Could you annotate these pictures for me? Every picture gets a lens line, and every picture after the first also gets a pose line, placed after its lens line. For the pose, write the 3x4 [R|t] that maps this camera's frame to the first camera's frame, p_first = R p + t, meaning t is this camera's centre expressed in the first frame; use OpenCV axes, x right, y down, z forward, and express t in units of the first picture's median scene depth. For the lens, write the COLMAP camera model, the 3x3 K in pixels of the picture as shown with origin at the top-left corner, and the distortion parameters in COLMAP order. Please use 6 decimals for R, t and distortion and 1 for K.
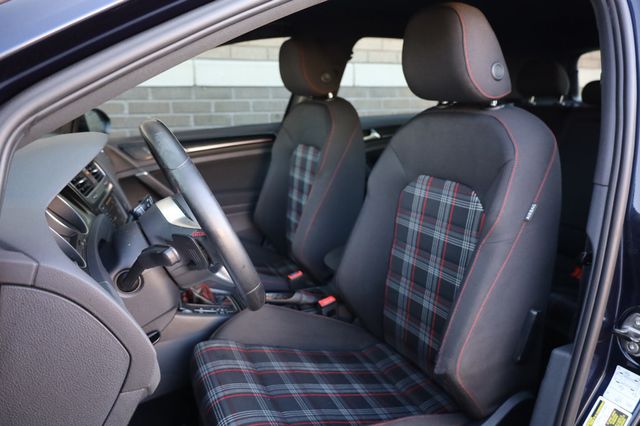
lens RADIAL K [[466.5, 0, 320.0], [0, 466.5, 213.0], [0, 0, 1]] dist [0.004658, 0.001782]
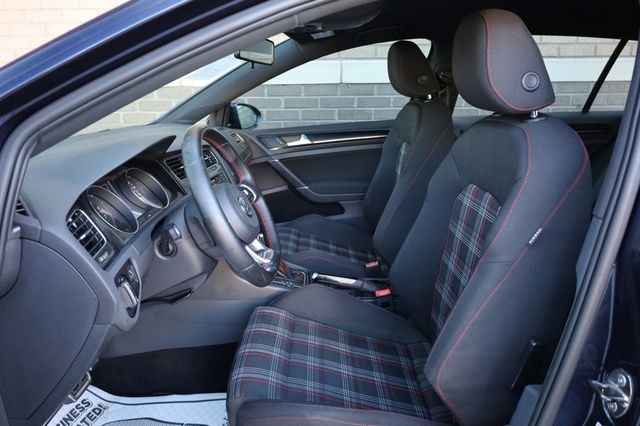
lens RADIAL K [[439.7, 0, 320.0], [0, 439.7, 213.0], [0, 0, 1]] dist [-0.003123, -0.001975]
pose [[0.910852, 0.112281, -0.397166, 0.270323], [-0.097464, 0.993584, 0.057371, -0.037672], [0.401060, -0.013547, 0.915952, 0.020874]]
